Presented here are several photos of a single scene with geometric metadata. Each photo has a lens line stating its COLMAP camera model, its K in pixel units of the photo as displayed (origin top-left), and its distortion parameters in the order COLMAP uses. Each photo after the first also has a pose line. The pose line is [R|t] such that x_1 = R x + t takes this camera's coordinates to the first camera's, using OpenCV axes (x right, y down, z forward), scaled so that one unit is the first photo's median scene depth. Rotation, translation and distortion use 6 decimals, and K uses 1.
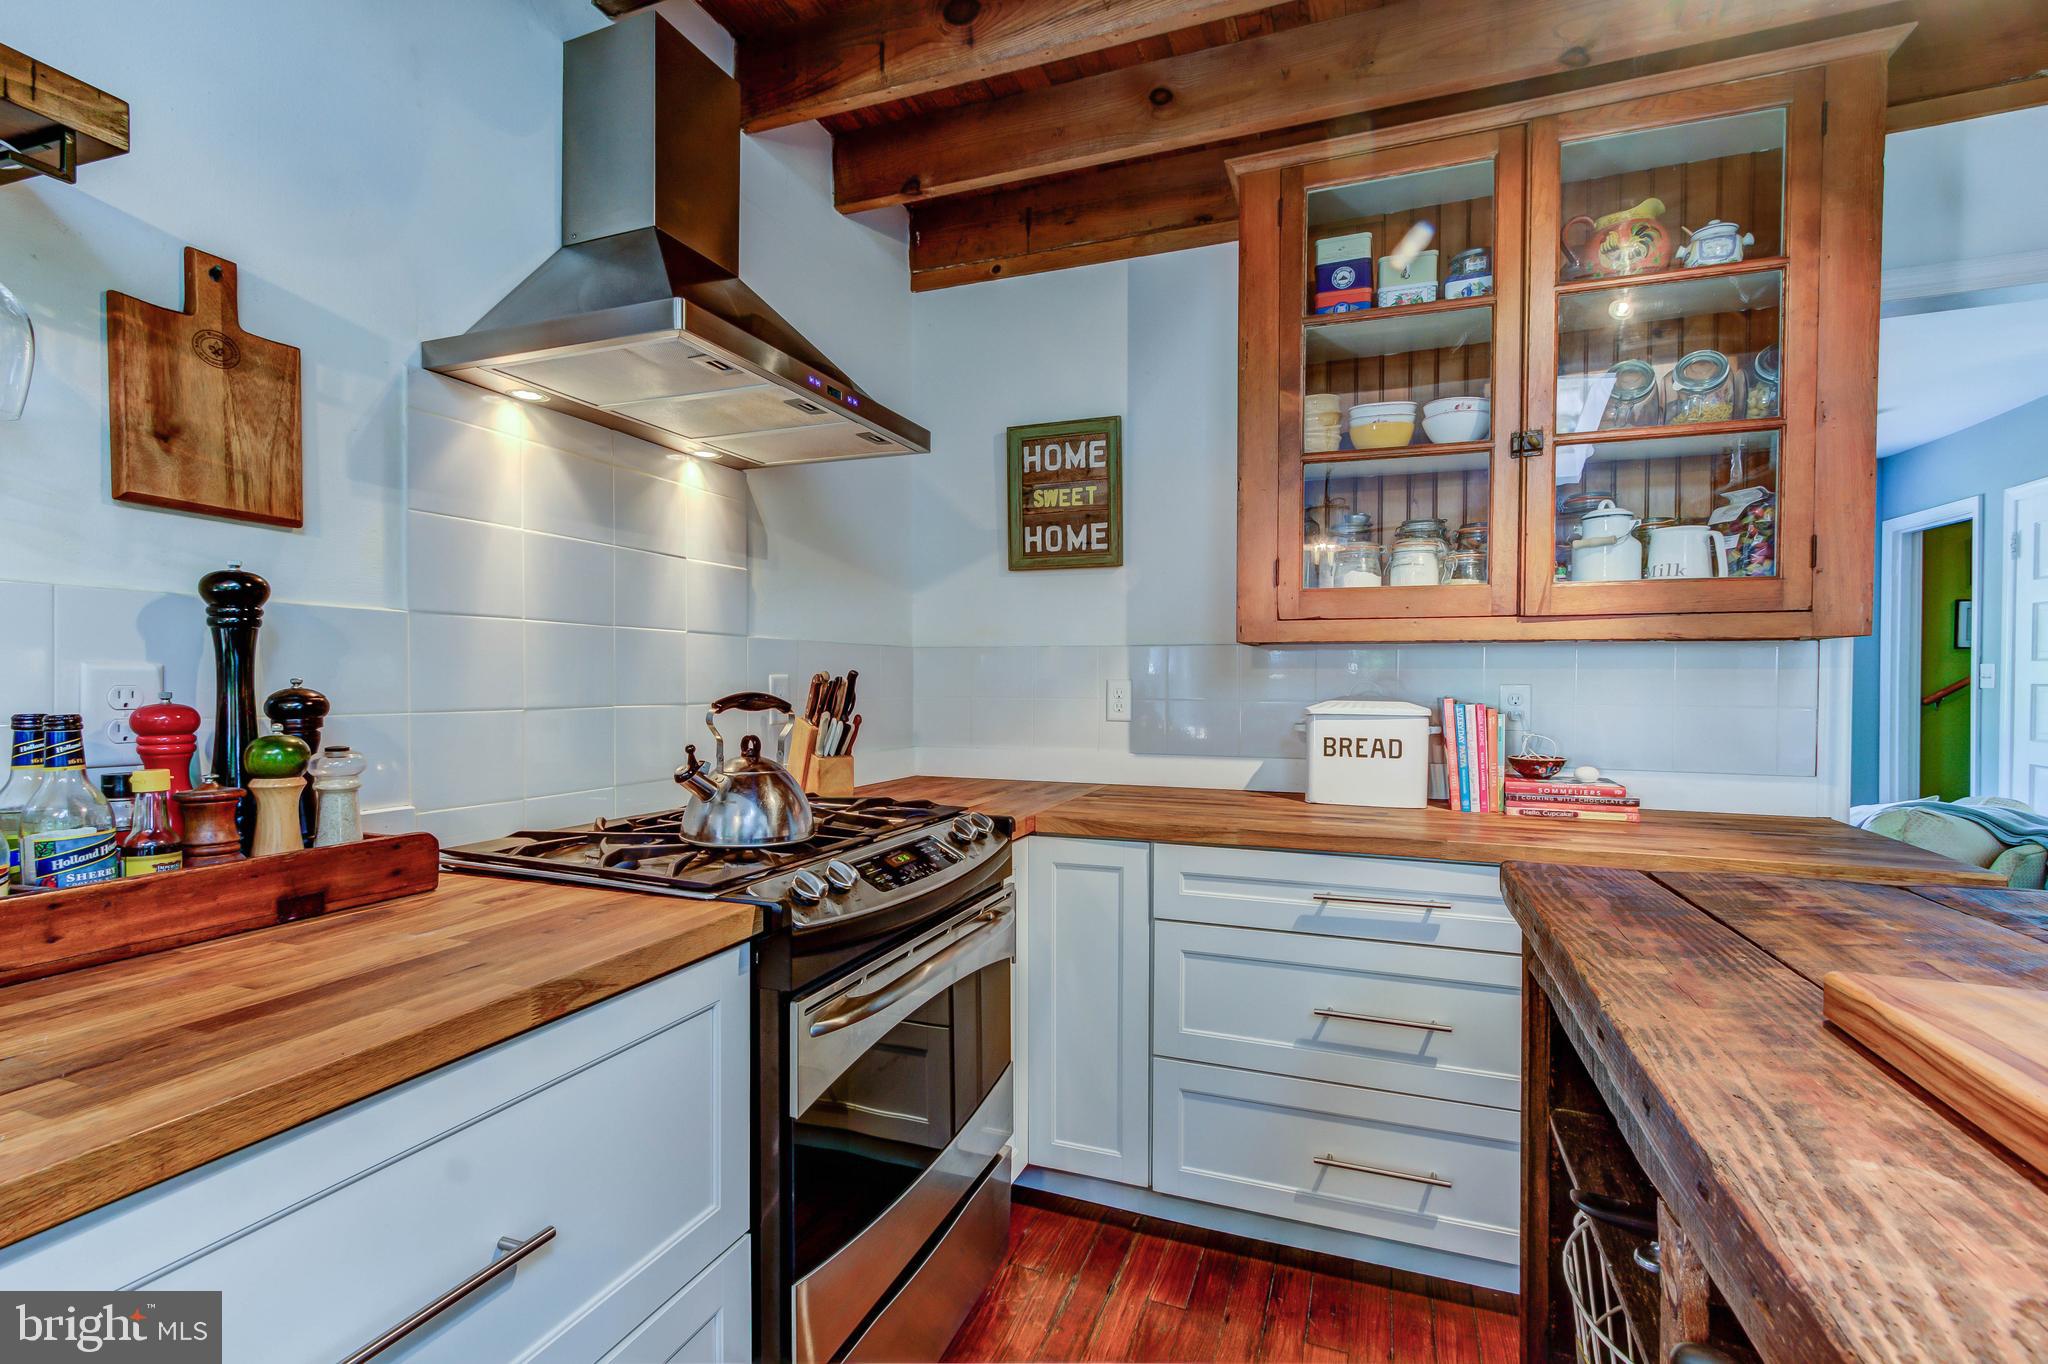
lens RADIAL K [[929.7, 0, 1024.0], [0, 929.7, 682.0], [0, 0, 1]] dist [0.001303, 0.000628]
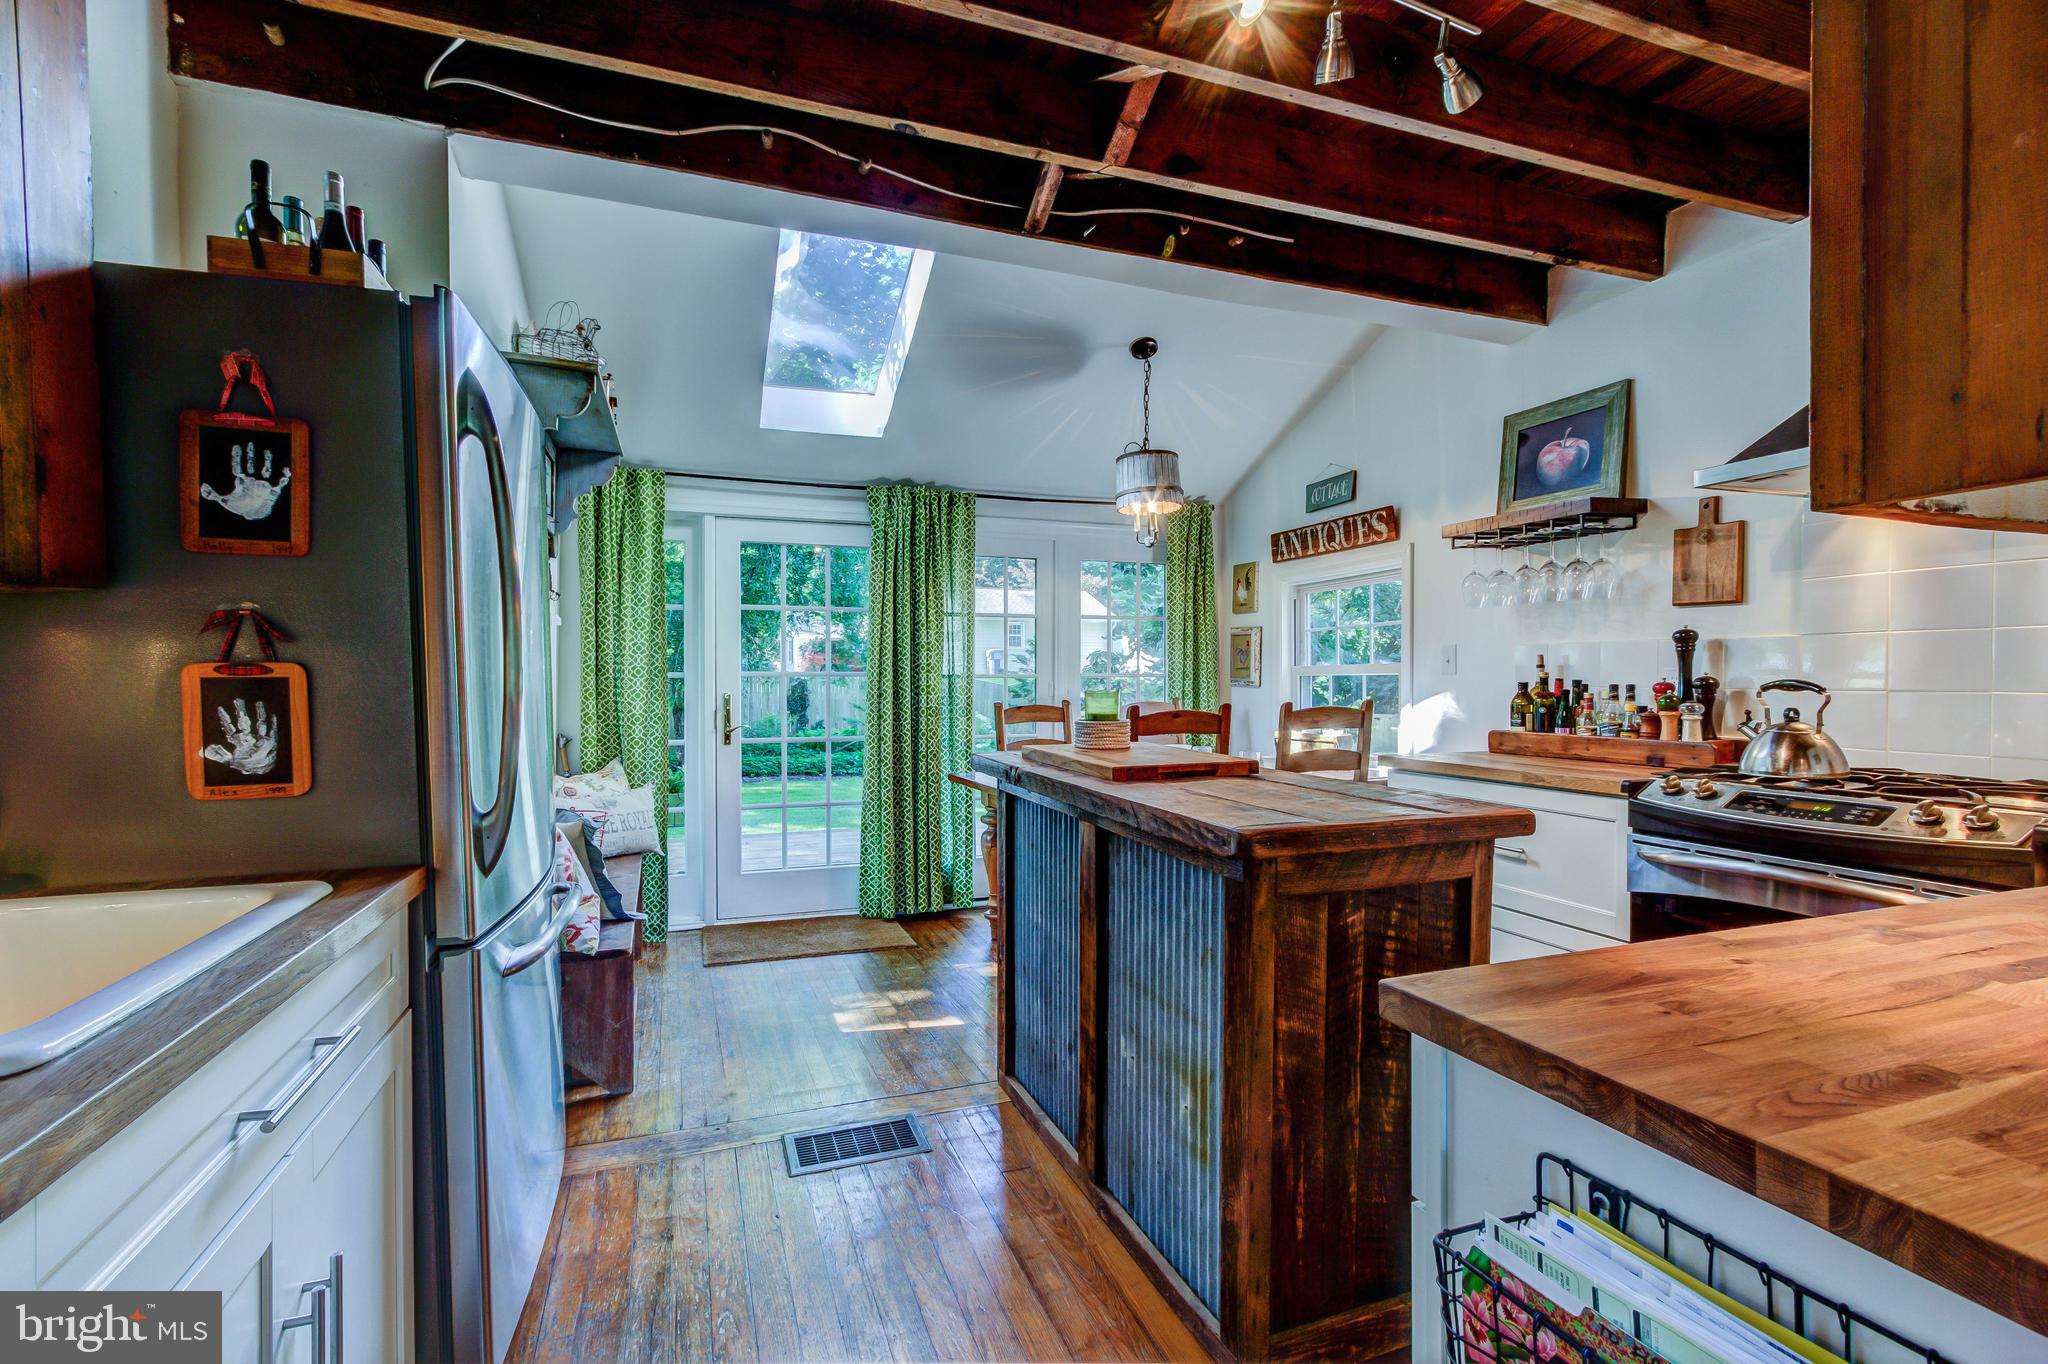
lens RADIAL K [[929.7, 0, 1024.0], [0, 929.7, 682.0], [0, 0, 1]] dist [0.001303, 0.000628]
pose [[-0.755289, 0.000499, -0.655392, 2.135350], [-0.002602, 0.999990, 0.003761, 0.018500], [0.655387, 0.004546, -0.755280, 1.722331]]
